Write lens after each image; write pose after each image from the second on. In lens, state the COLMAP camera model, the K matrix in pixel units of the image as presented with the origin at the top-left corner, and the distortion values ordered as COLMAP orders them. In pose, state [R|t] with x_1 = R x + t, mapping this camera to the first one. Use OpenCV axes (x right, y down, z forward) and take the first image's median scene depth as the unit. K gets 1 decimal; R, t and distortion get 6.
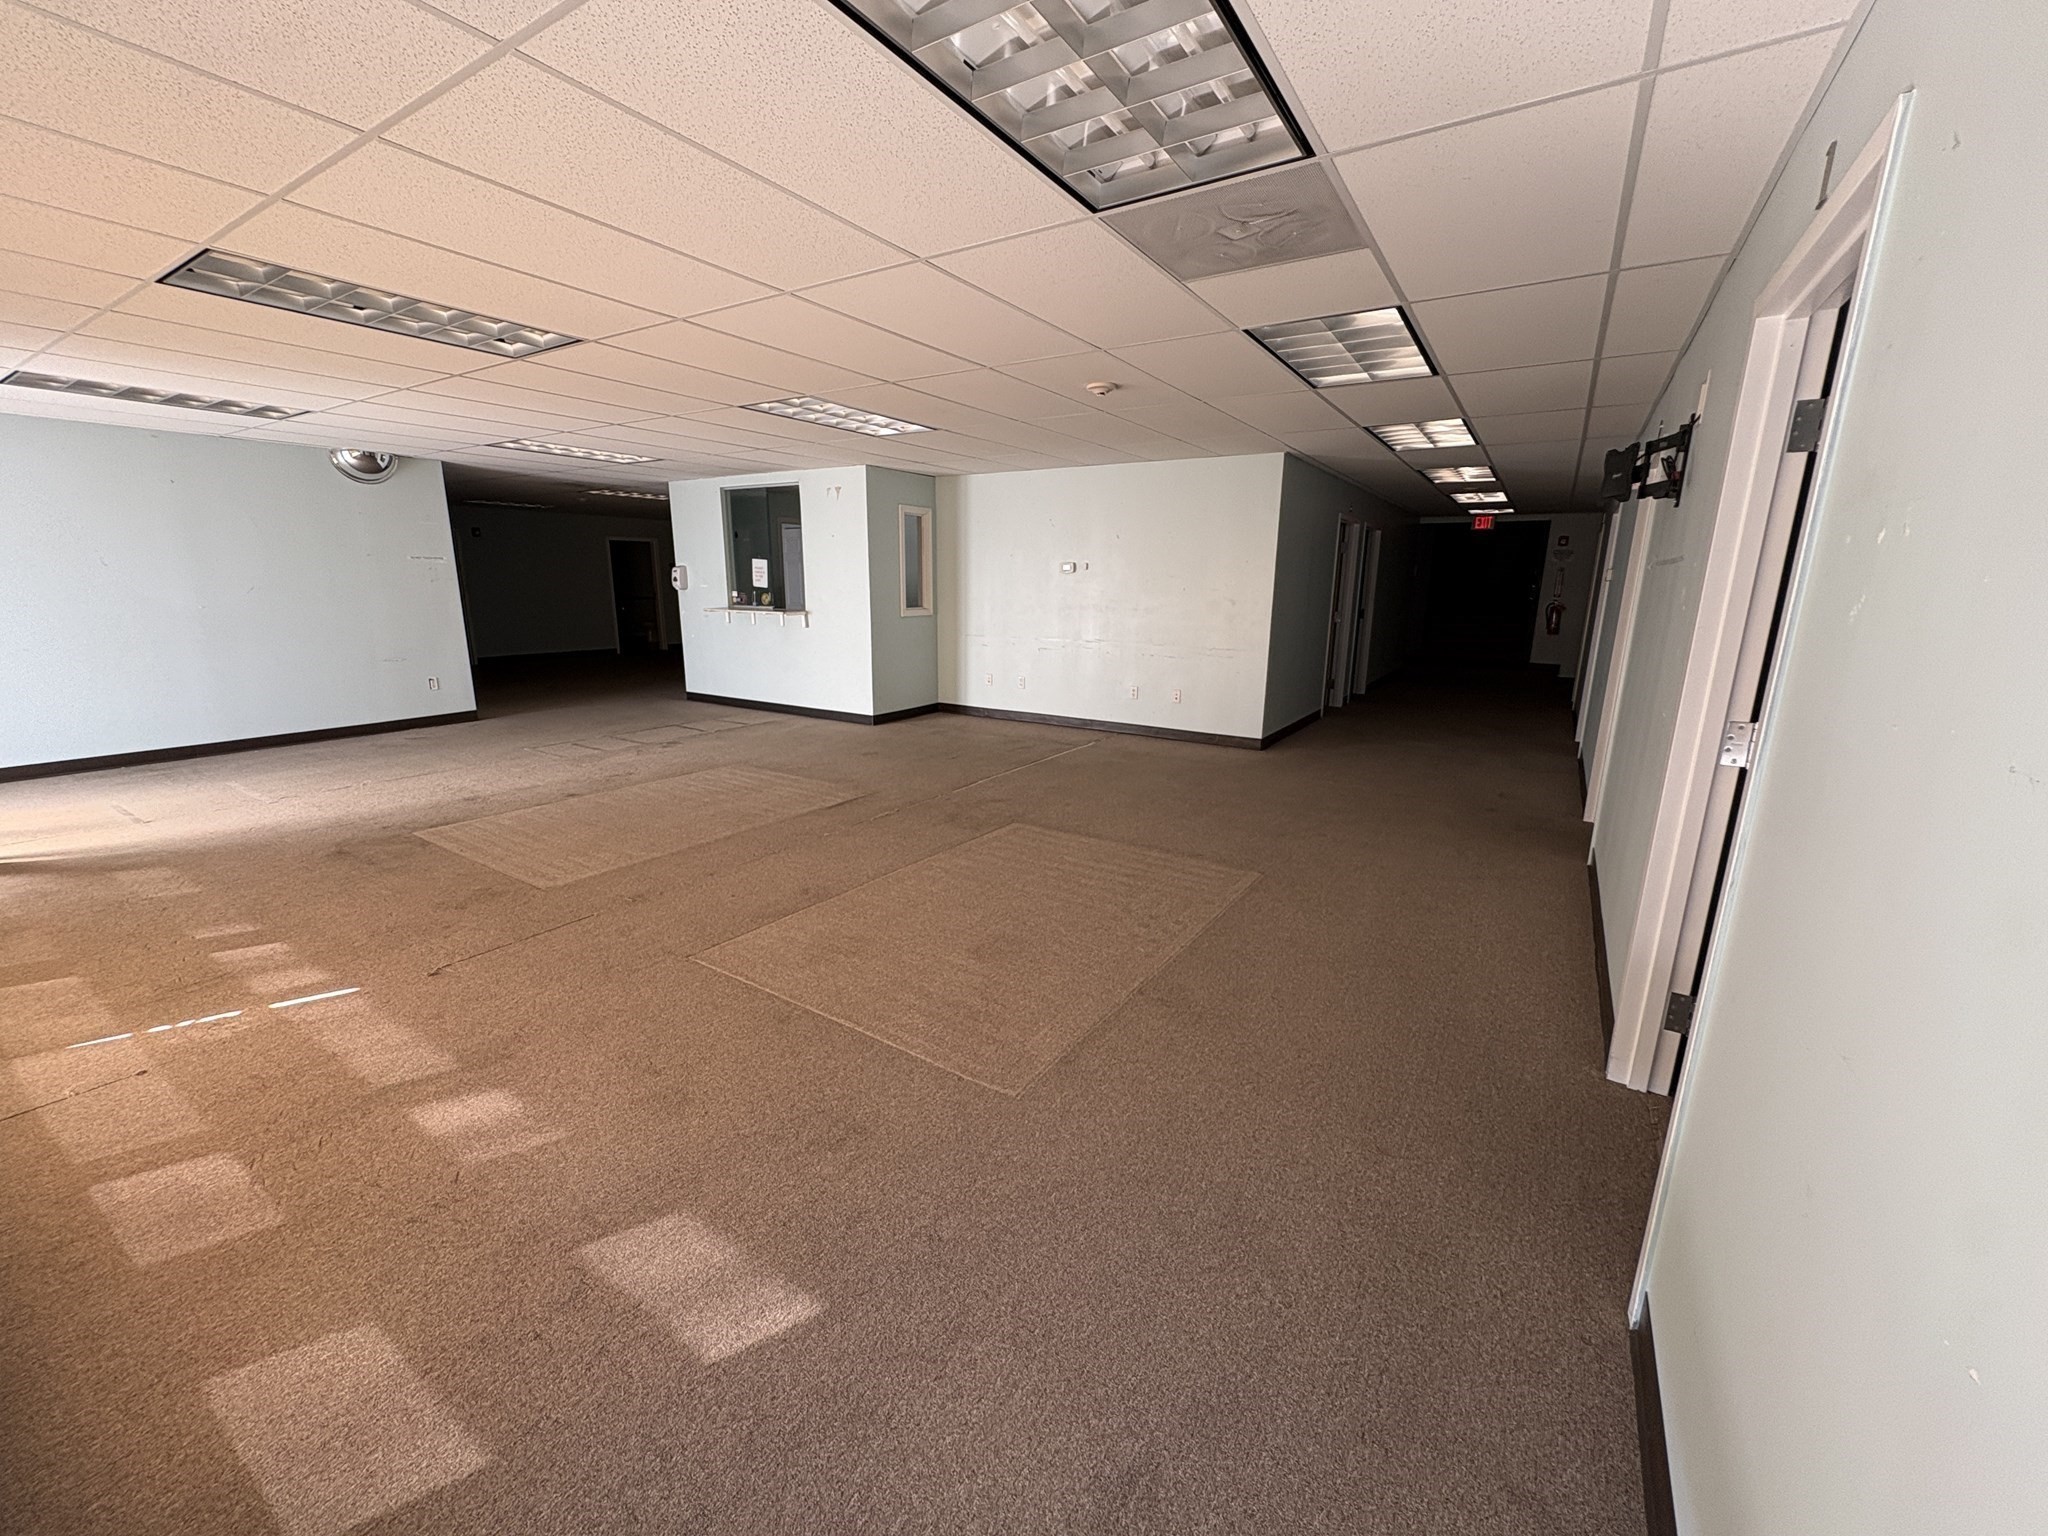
lens RADIAL K [[812.3, 0, 1022.4], [0, 812.3, 768.1], [0, 0, 1]] dist [0.000755, 0.000329]
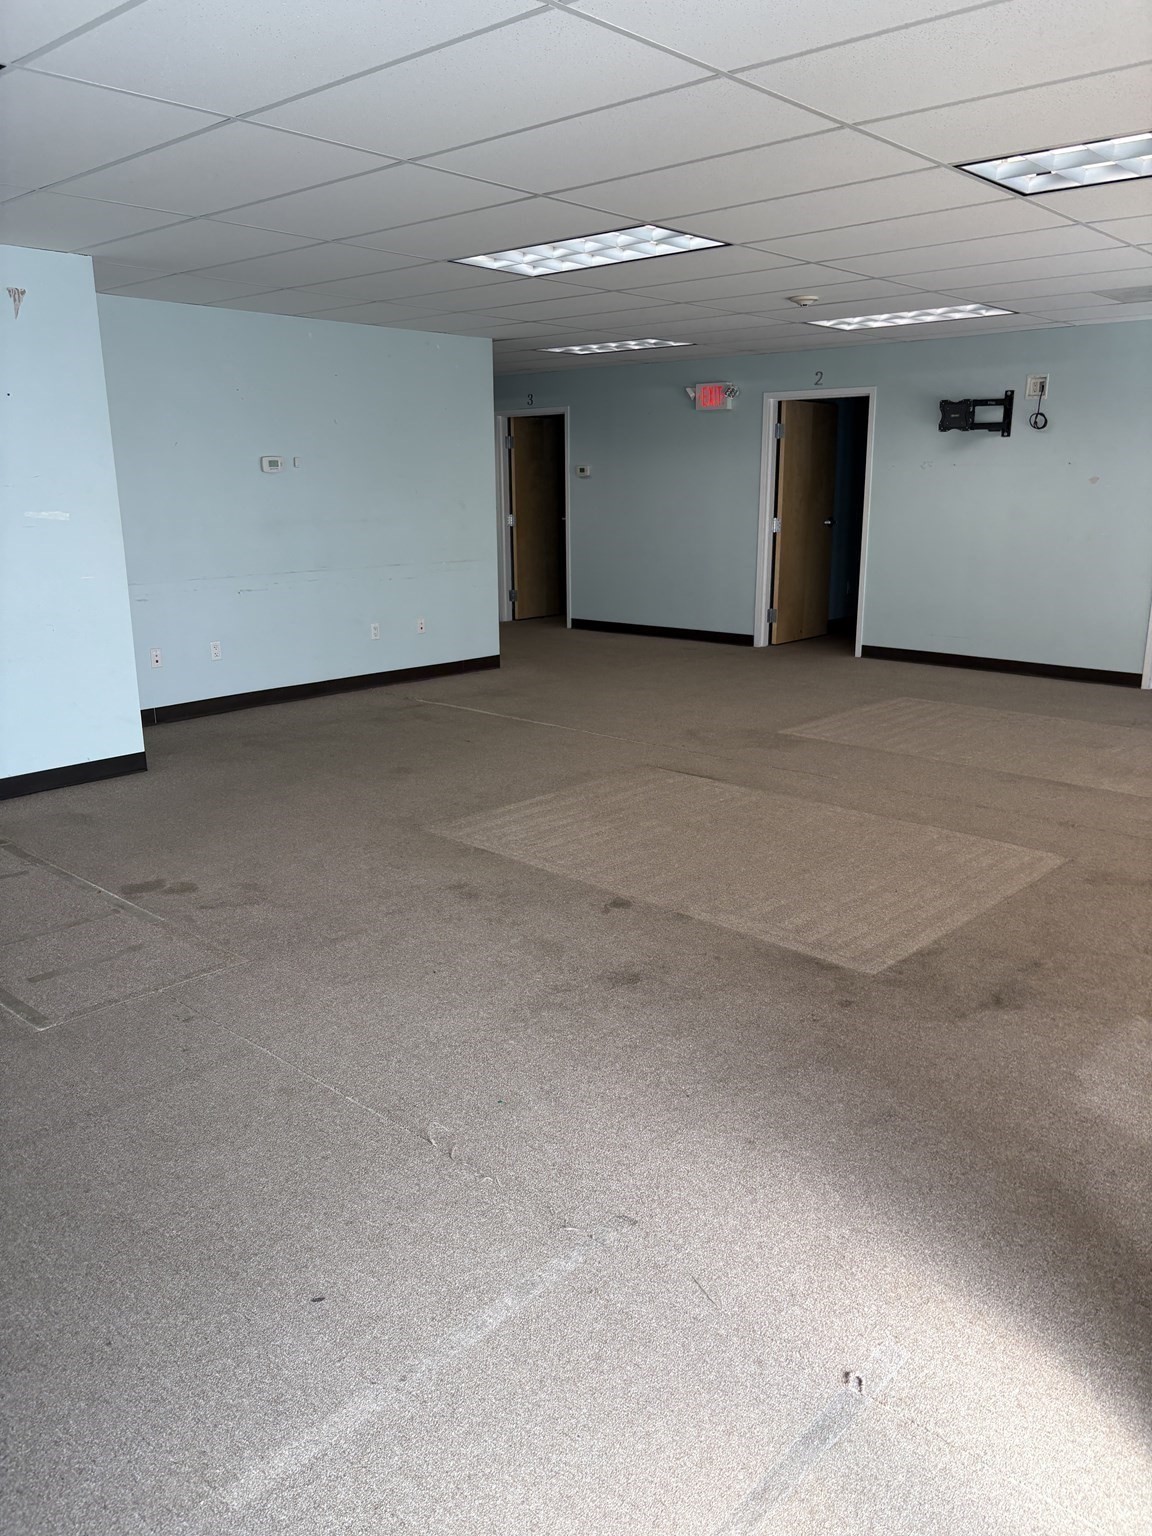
lens RADIAL K [[1165.4, 0, 584.1], [0, 1165.4, 763.5], [0, 0, 1]] dist [0.061728, -0.050581]
pose [[0.161868, -0.249078, 0.954861, -1.604357], [0.229313, 0.950627, 0.209101, -0.279072], [-0.959799, 0.185115, 0.210993, 1.071676]]
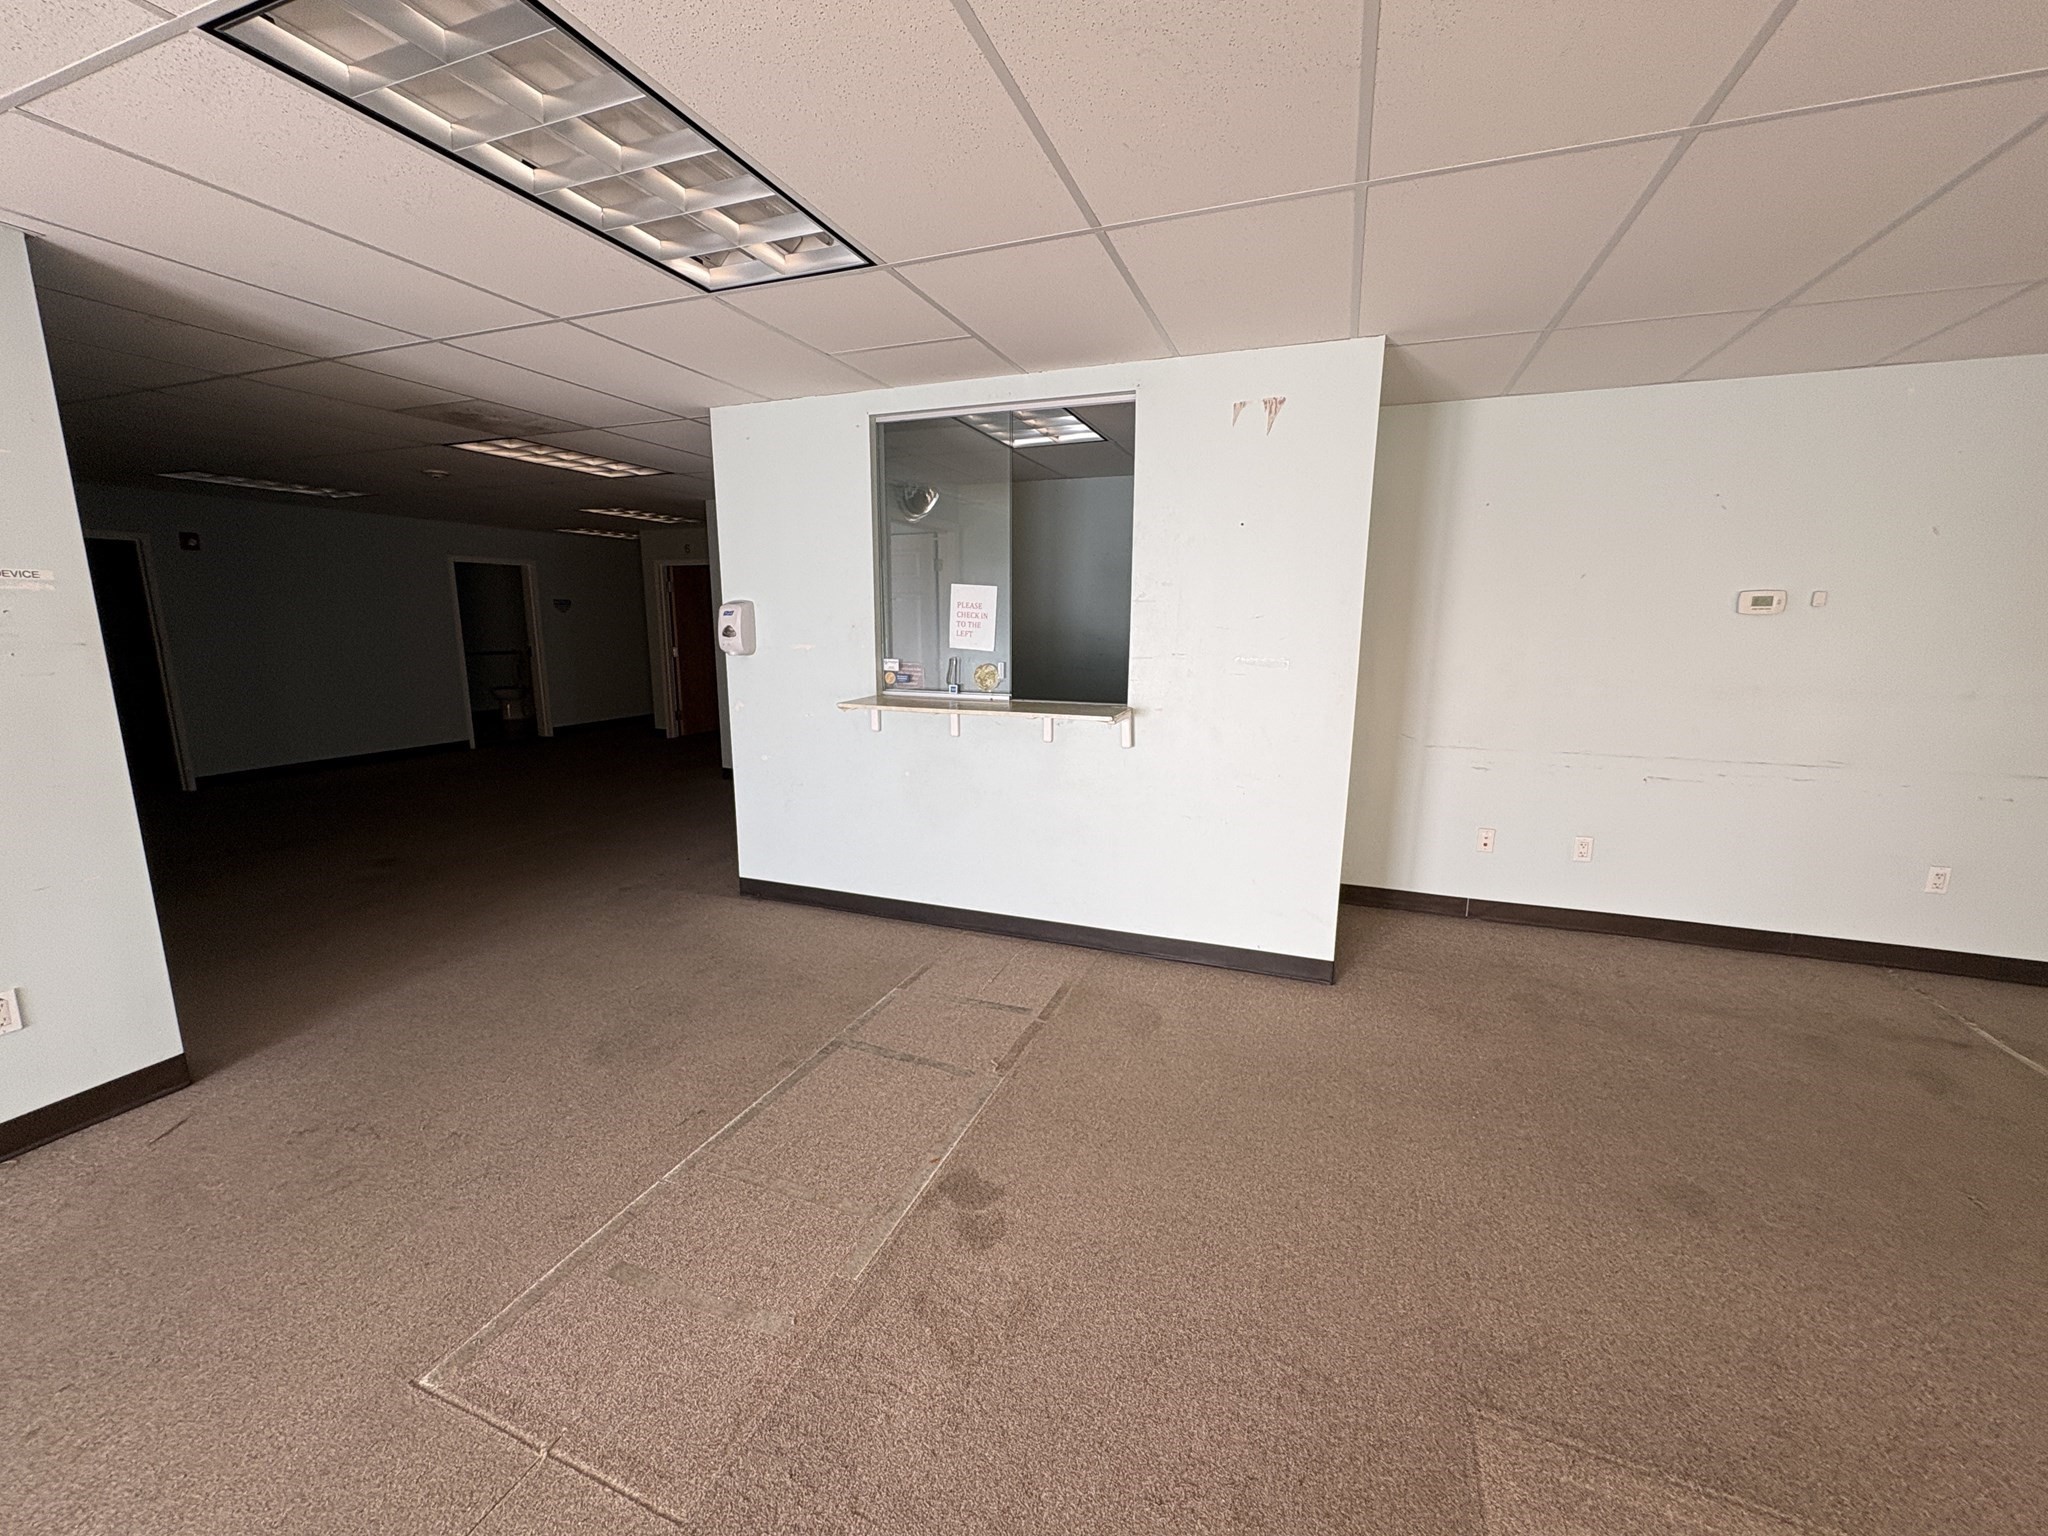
lens RADIAL K [[812.5, 0, 1023.2], [0, 812.5, 767.2], [0, 0, 1]] dist [-0.002929, 0.000512]
pose [[0.978717, -0.044514, 0.200328, -0.773968], [0.053374, 0.997811, -0.039043, -0.287876], [-0.198151, 0.048904, 0.978951, 1.170633]]
